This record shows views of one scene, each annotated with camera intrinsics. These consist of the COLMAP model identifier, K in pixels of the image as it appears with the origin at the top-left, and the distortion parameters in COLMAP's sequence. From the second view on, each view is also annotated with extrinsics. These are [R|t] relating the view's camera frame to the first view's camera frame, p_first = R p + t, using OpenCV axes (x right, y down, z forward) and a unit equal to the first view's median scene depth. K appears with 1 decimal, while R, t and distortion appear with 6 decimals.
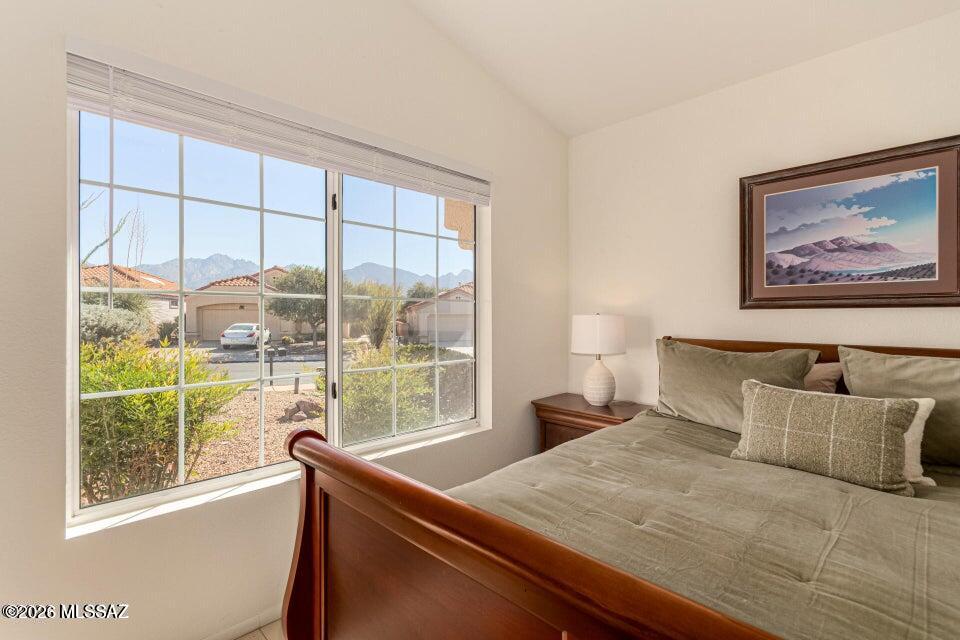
lens RADIAL K [[446.2, 0, 479.7], [0, 446.2, 319.2], [0, 0, 1]] dist [0.004817, 0.000430]
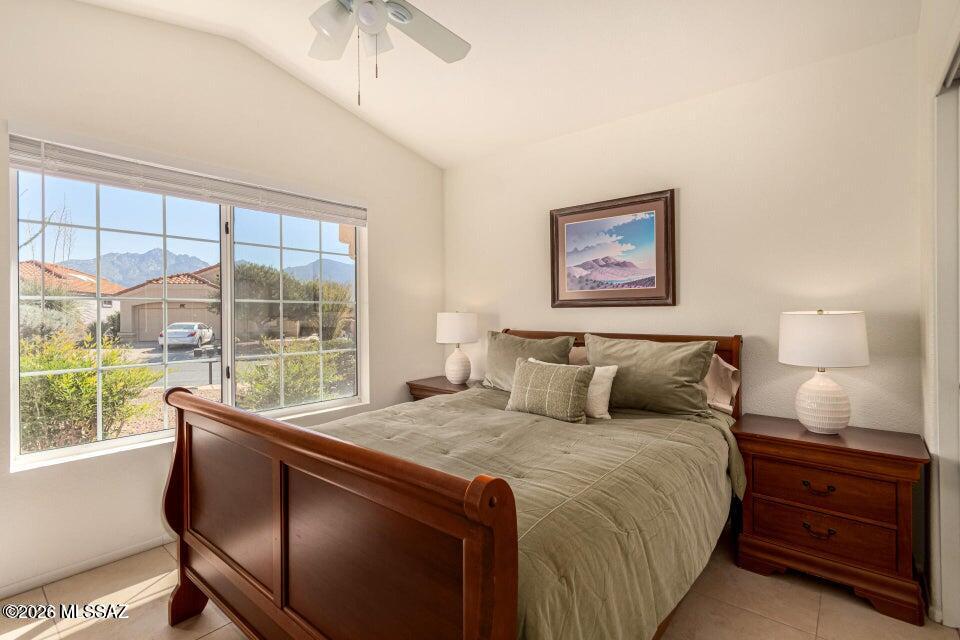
lens RADIAL K [[446.2, 0, 480.5], [0, 446.2, 315.0], [0, 0, 1]] dist [0.004817, 0.000430]
pose [[0.995536, -0.007163, 0.094115, 0.276912], [0.007417, 0.999970, -0.002346, 0.000464], [-0.094095, 0.003034, 0.995559, -0.357741]]
